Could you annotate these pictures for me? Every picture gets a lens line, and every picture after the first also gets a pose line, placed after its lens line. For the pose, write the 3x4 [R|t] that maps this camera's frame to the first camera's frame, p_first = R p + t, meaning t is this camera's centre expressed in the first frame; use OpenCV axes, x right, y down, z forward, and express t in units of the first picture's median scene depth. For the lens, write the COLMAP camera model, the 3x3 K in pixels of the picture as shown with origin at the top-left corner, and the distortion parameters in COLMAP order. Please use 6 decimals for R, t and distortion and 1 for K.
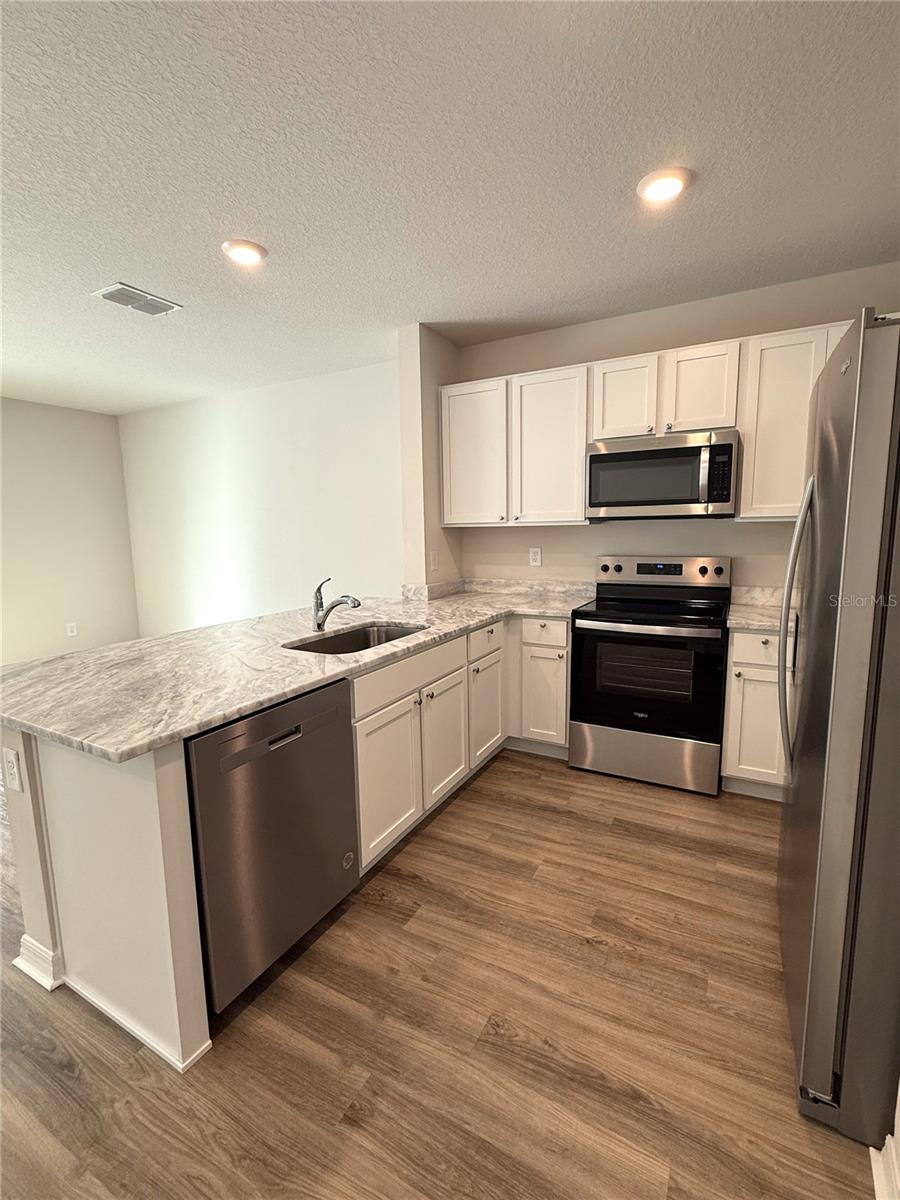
lens RADIAL K [[522.5, 0, 450.0], [0, 522.5, 600.0], [0, 0, 1]] dist [0.000286, -0.000270]
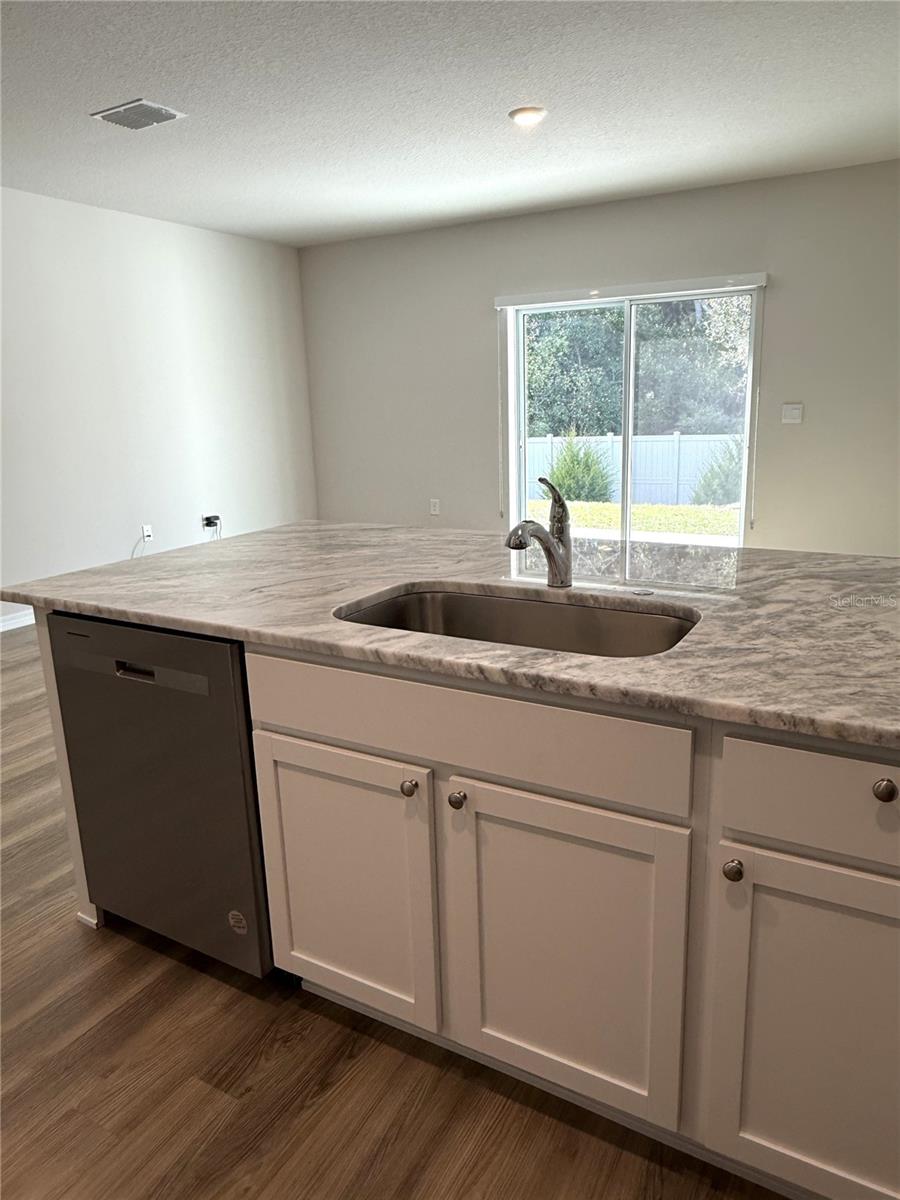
lens RADIAL K [[819.7, 0, 450.0], [0, 819.7, 600.0], [0, 0, 1]] dist [0.005766, 0.003995]
pose [[-0.009993, 0.268875, -0.963123, 0.717964], [-0.104913, 0.957573, 0.268415, -0.177447], [0.994431, 0.103726, 0.018639, 1.335693]]
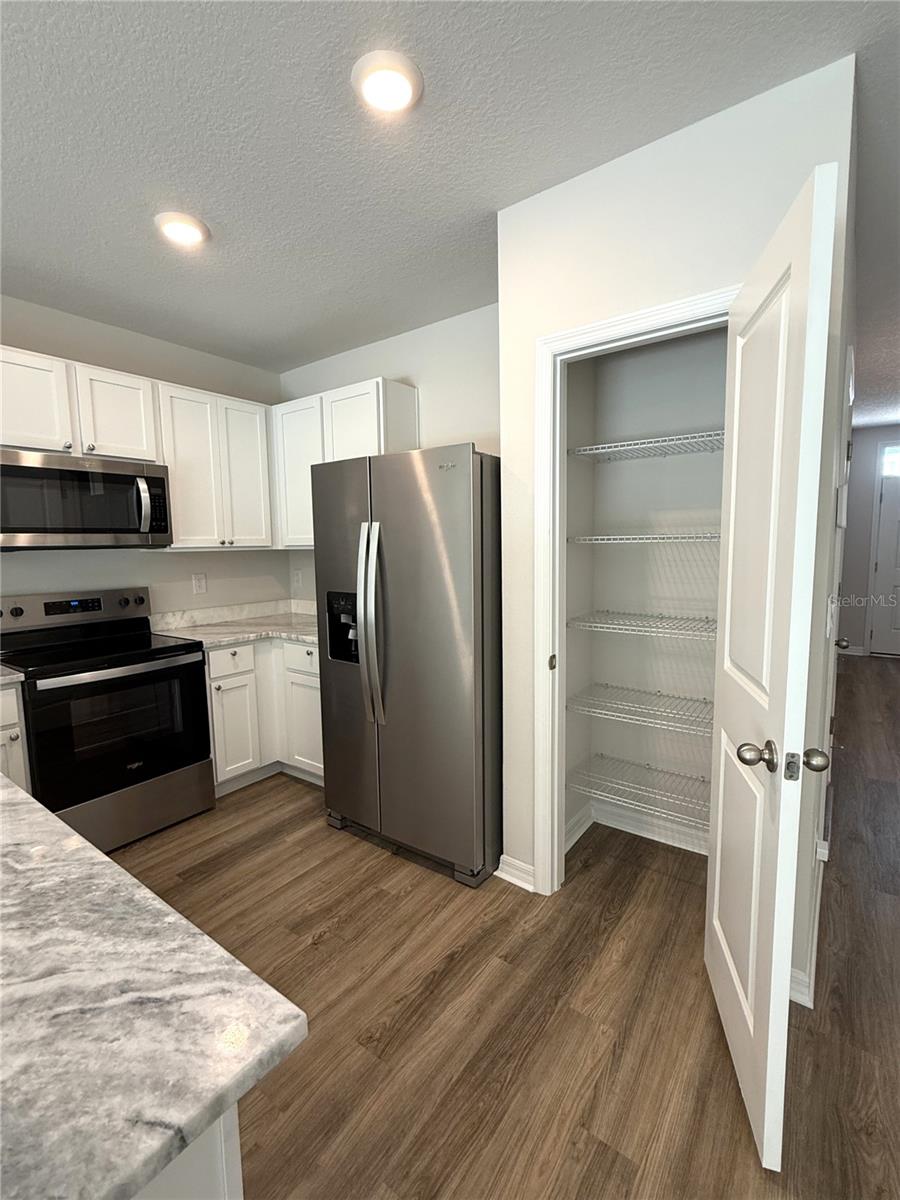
lens RADIAL K [[522.5, 0, 450.0], [0, 522.5, 600.0], [0, 0, 1]] dist [0.000286, -0.000270]
pose [[0.152482, -0.092935, 0.983927, -0.718263], [0.149274, 0.986313, 0.070027, -0.074499], [-0.976968, 0.136196, 0.164267, 0.491772]]
